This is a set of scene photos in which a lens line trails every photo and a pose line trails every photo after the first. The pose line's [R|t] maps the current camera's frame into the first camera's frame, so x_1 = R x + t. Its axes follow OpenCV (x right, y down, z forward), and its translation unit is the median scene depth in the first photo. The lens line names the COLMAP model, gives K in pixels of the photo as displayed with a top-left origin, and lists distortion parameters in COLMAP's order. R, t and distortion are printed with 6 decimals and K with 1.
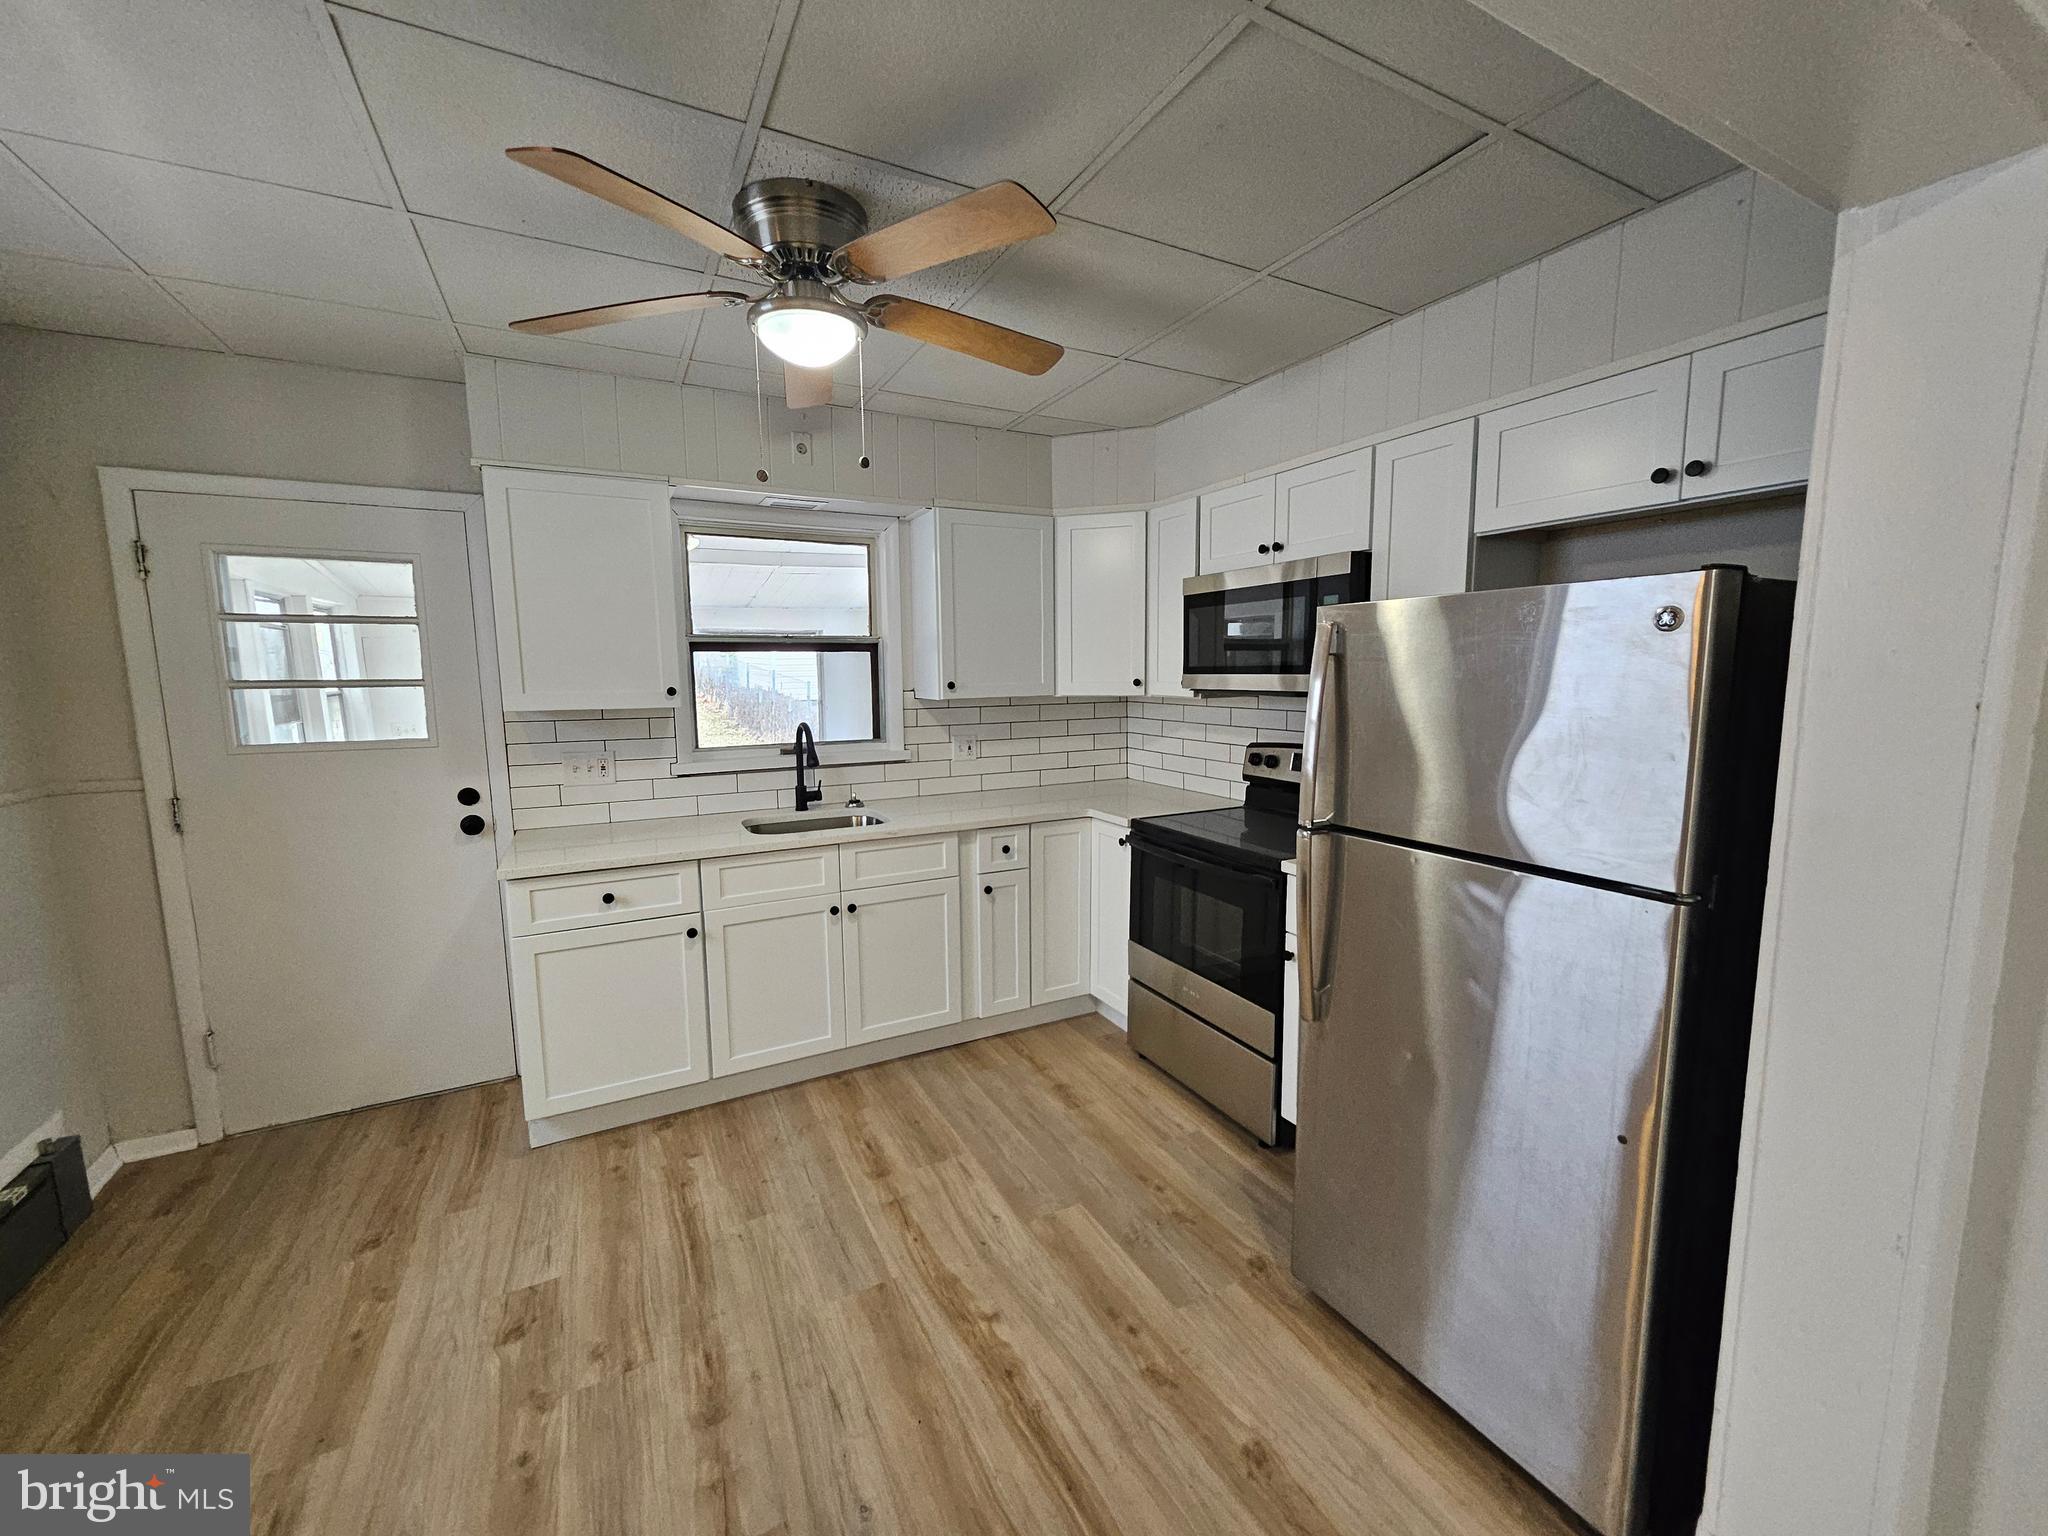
lens RADIAL K [[800.0, 0, 1016.7], [0, 800.0, 767.0], [0, 0, 1]] dist [-0.003113, -0.000177]
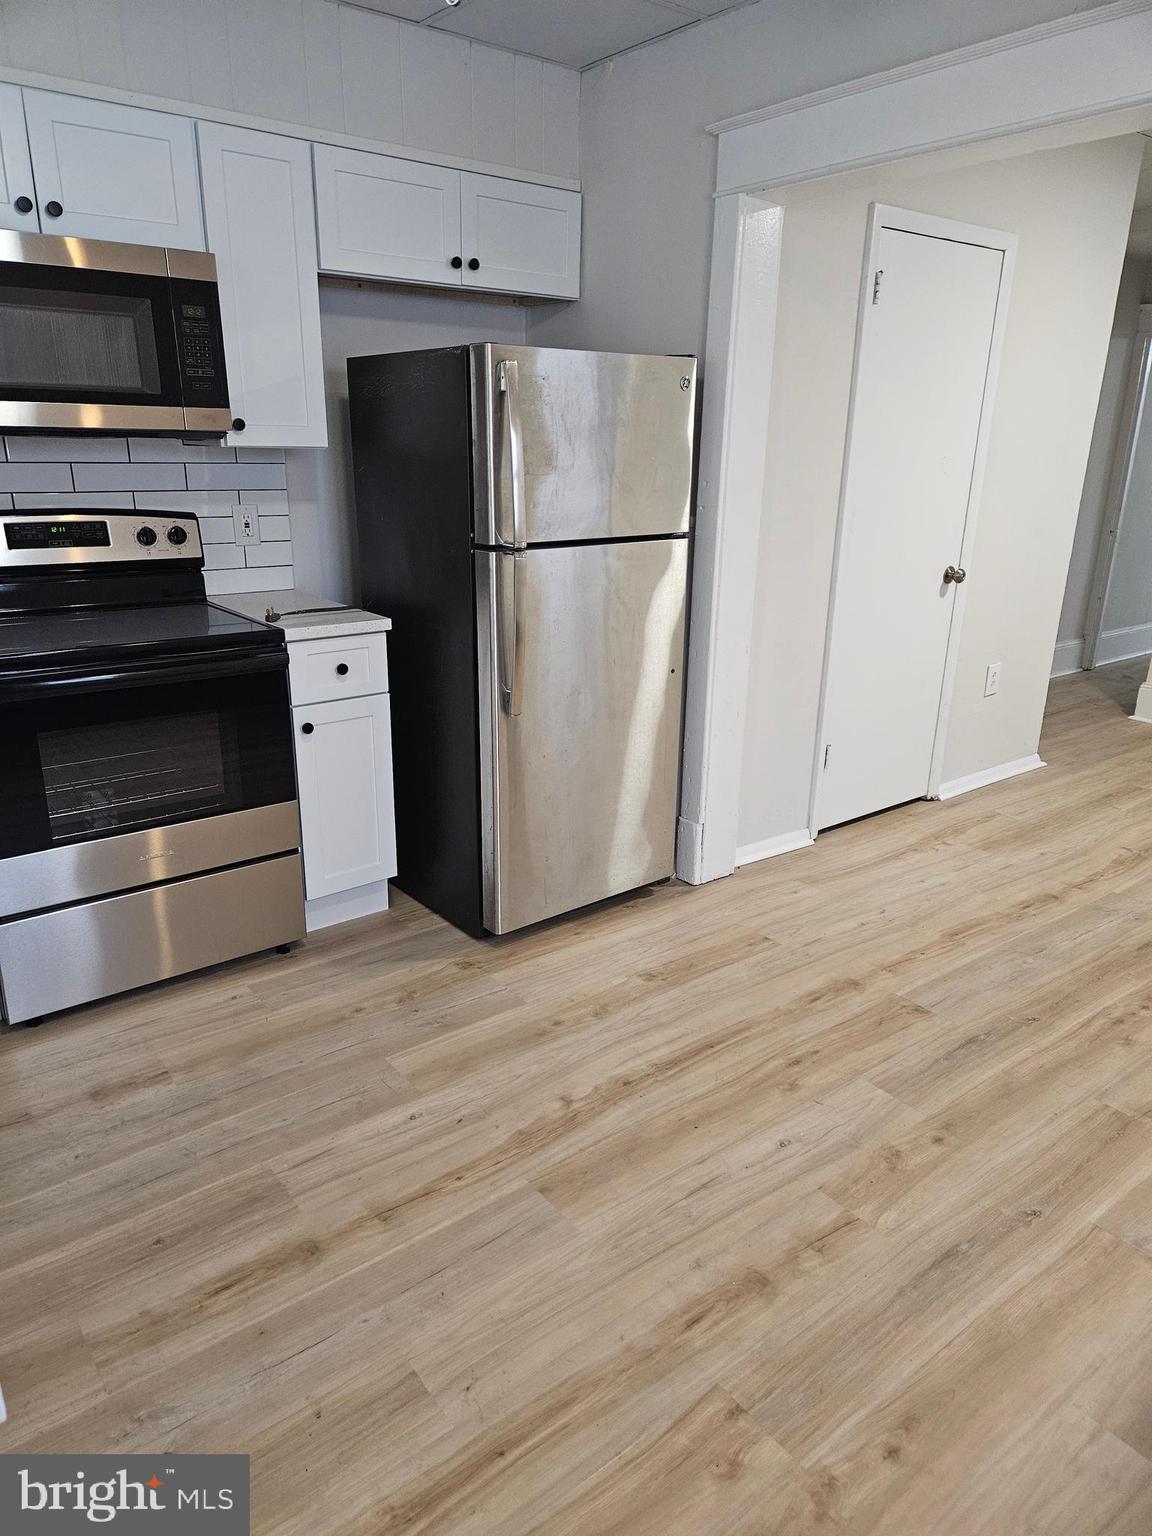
lens RADIAL K [[1028.4, 0, 572.1], [0, 1028.4, 766.7], [0, 0, 1]] dist [0.022076, -0.009426]
pose [[-0.183964, -0.294633, 0.937736, -1.079520], [0.116614, 0.940738, 0.318454, -0.082116], [-0.975991, 0.167937, -0.138703, 1.102490]]
